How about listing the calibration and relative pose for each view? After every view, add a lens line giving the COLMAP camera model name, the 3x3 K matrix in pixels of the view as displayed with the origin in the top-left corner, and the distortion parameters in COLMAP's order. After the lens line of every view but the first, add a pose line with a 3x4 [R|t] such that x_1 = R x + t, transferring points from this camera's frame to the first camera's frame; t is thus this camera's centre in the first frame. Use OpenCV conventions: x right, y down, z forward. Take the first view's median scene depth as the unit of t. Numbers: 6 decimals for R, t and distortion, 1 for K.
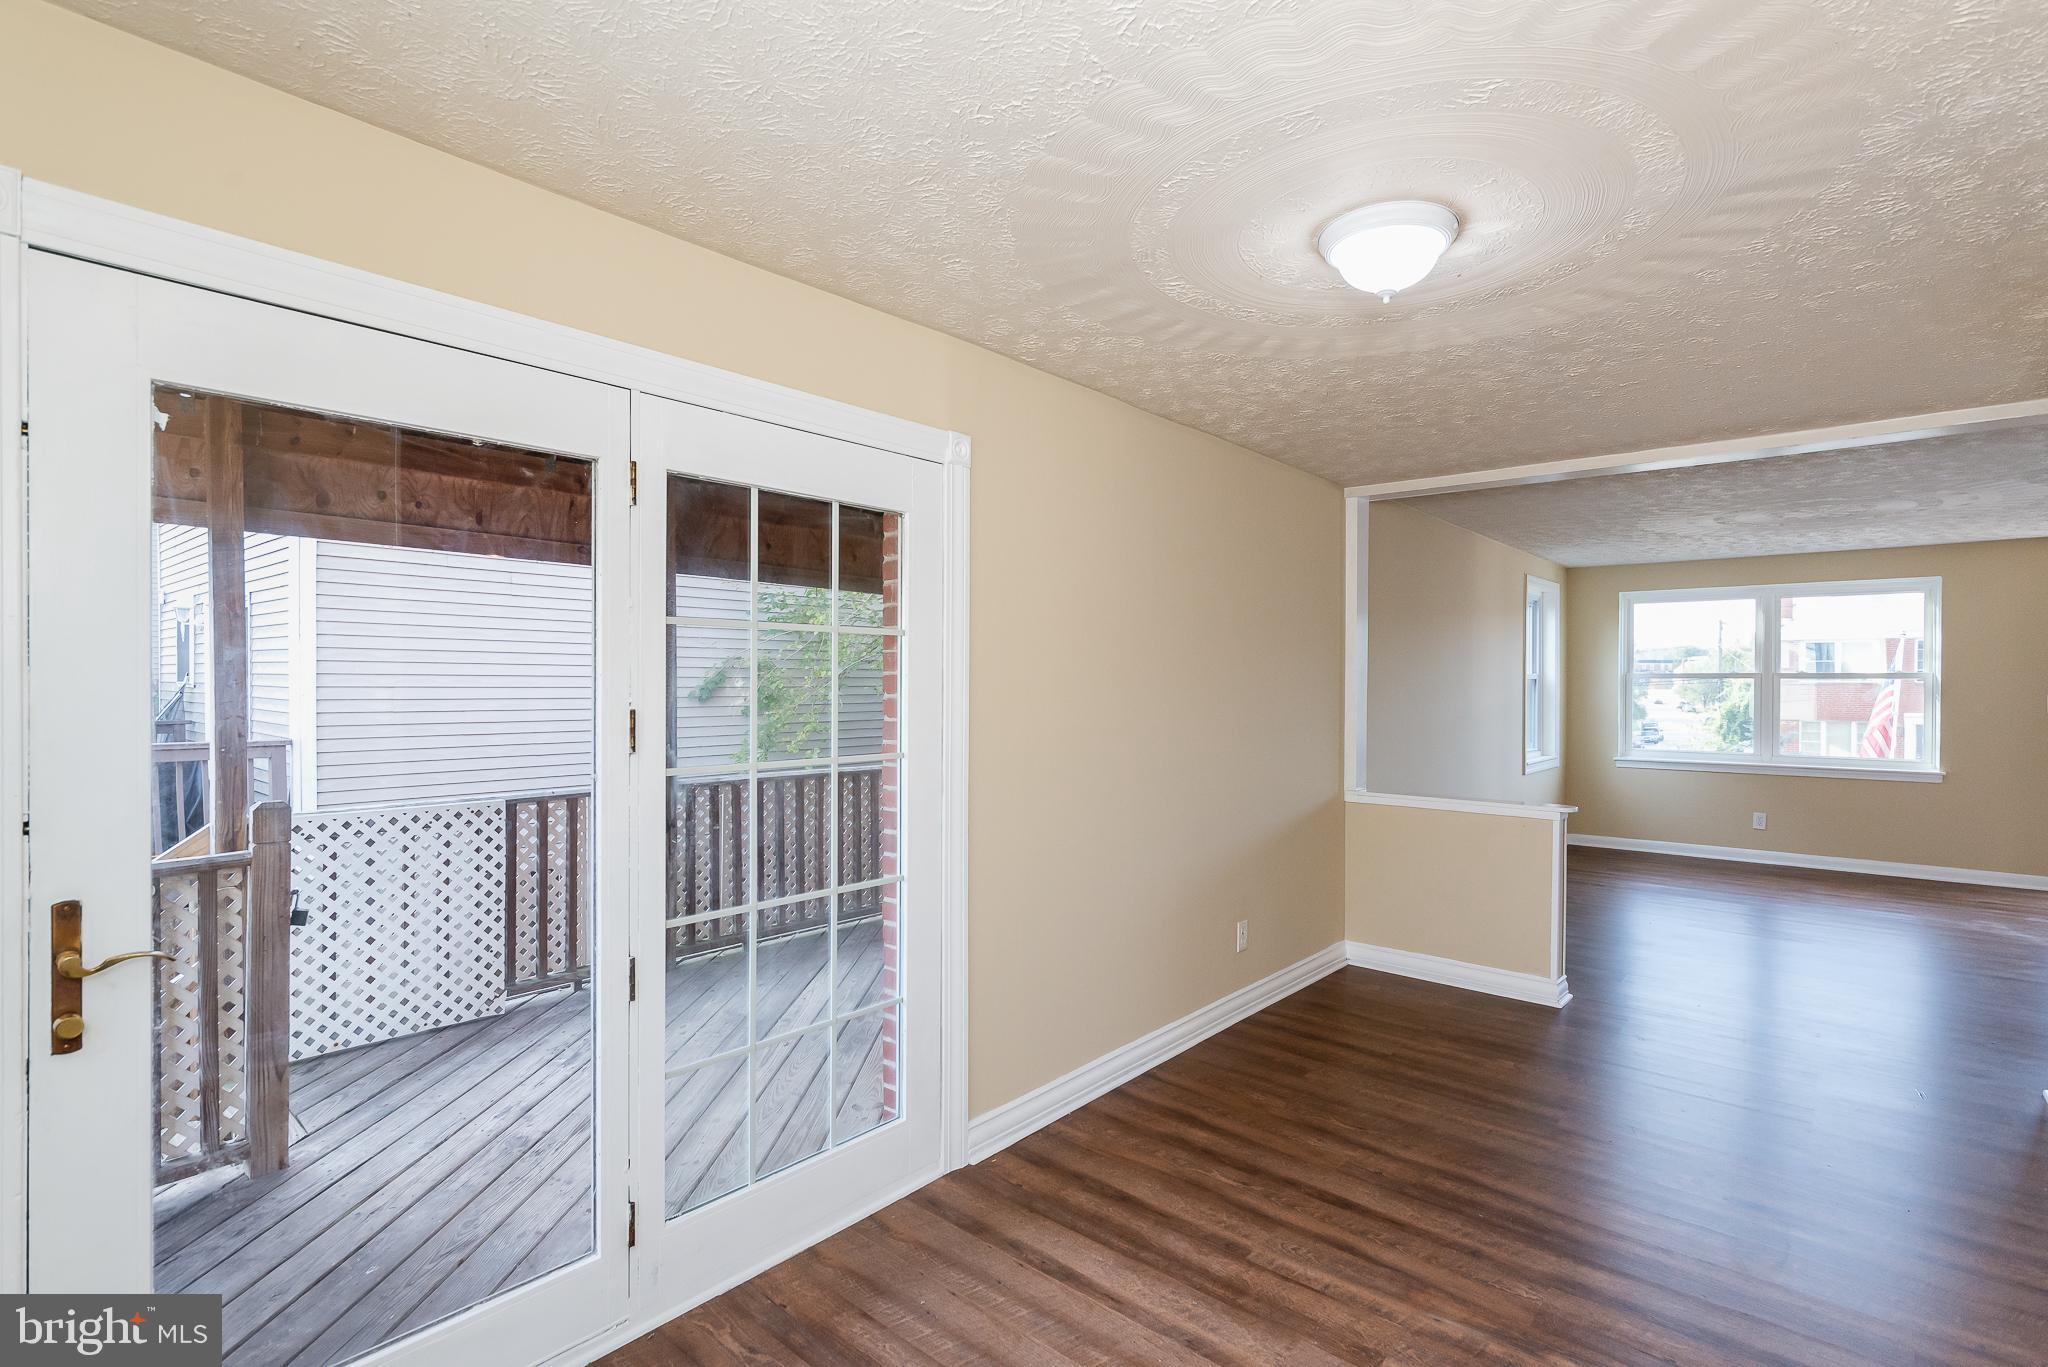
lens RADIAL K [[960.1, 0, 1056.0], [0, 960.1, 687.0], [0, 0, 1]] dist [-0.002035, -0.000503]
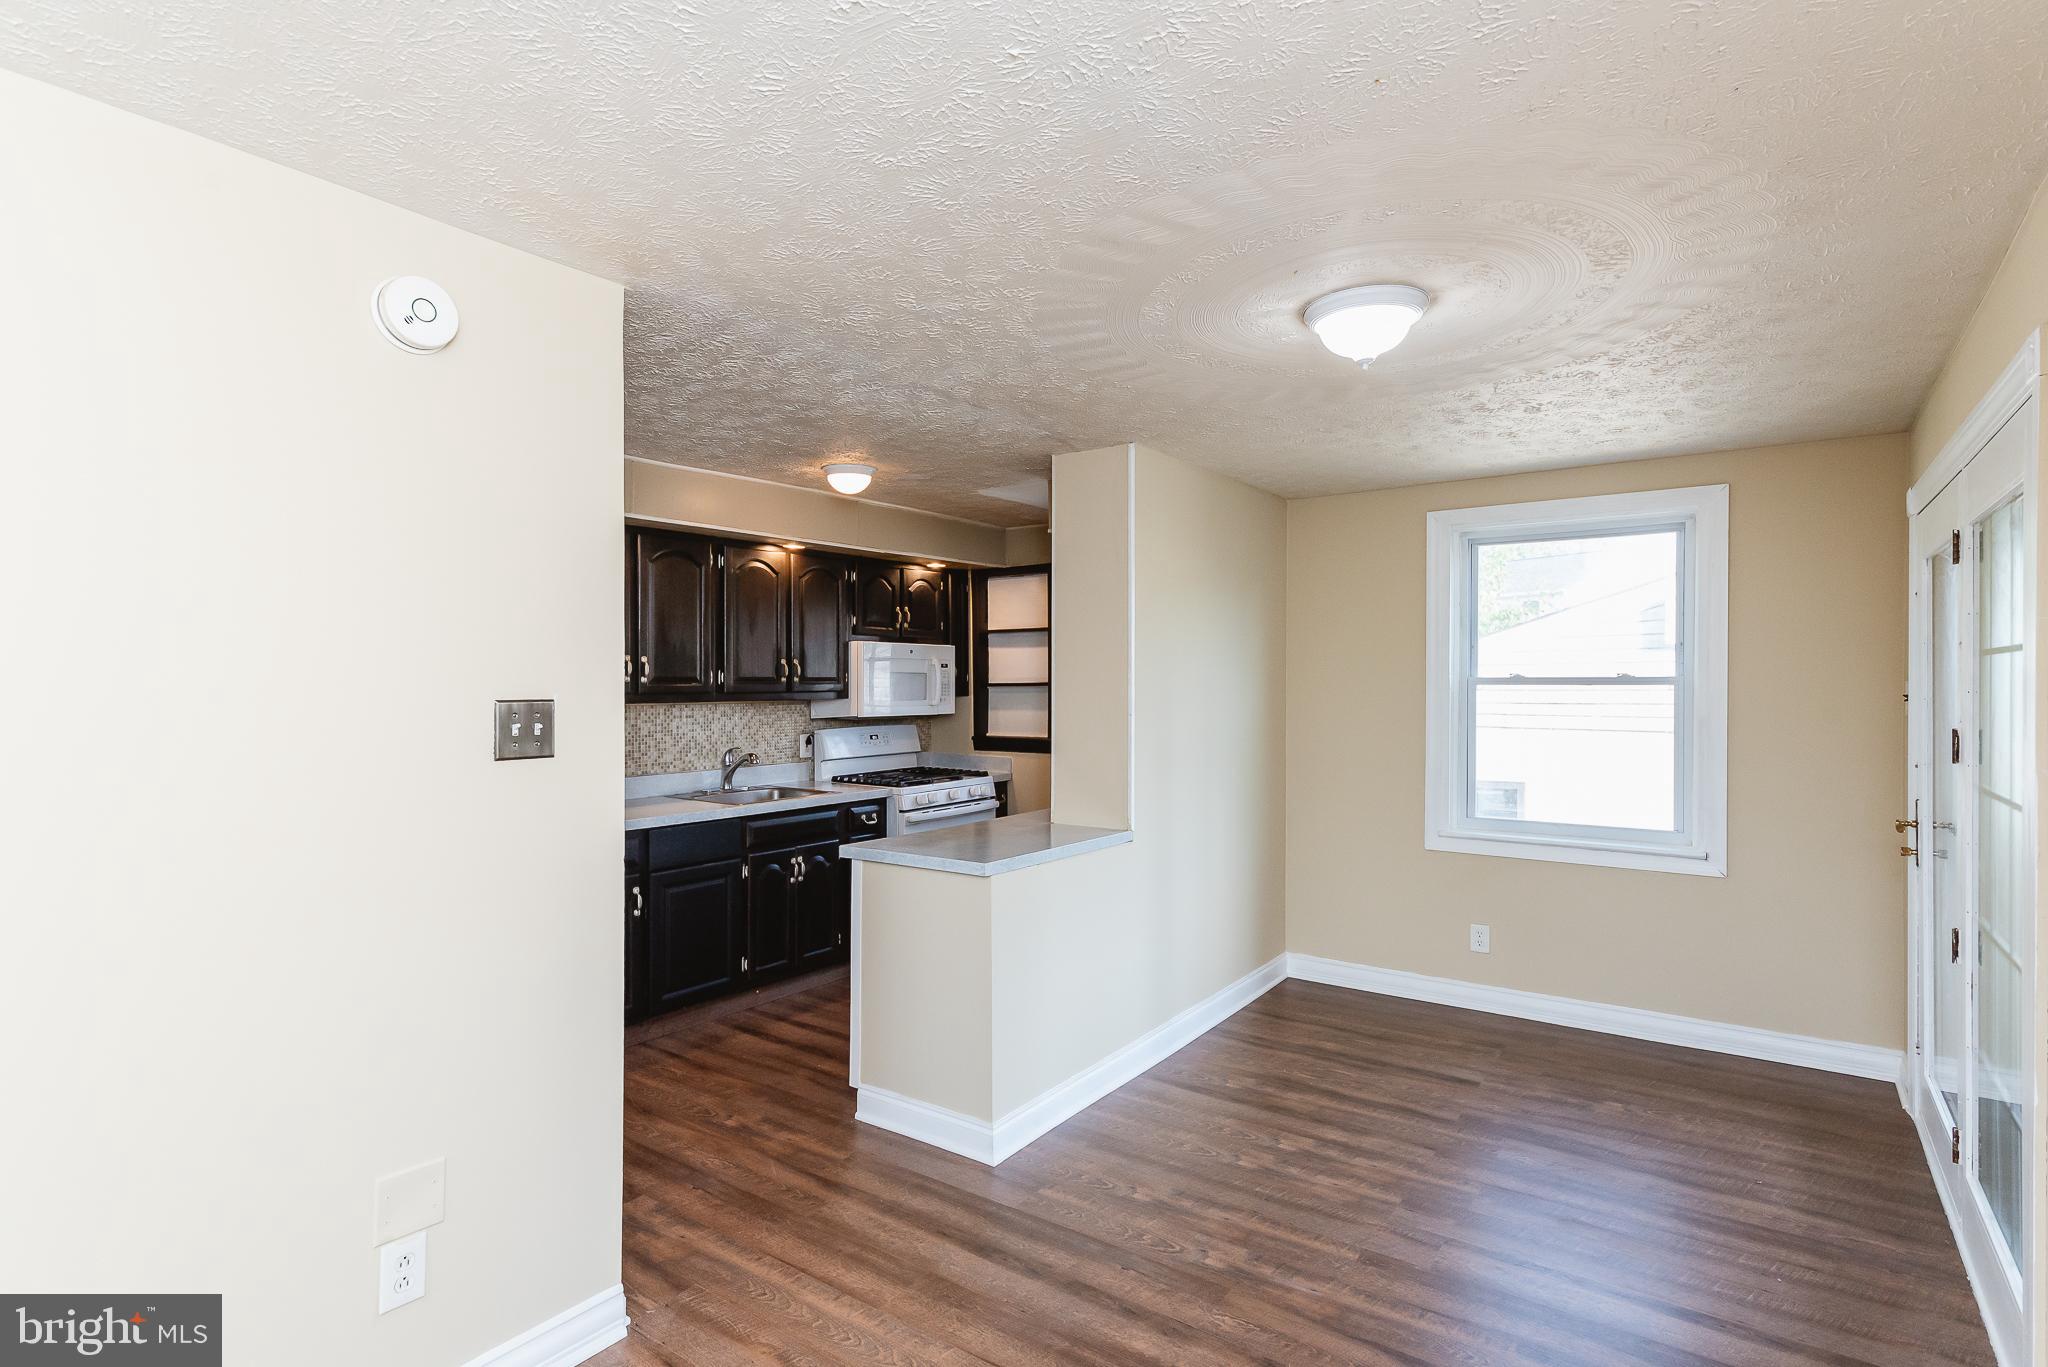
lens RADIAL K [[1015.1, 0, 1024.0], [0, 1015.1, 683.5], [0, 0, 1]] dist [-0.000388, -0.000225]
pose [[-0.997505, -0.002212, -0.070554, 0.600308], [-0.002550, 0.999986, 0.004698, -0.026052], [0.070543, 0.004866, -0.997497, 1.575898]]
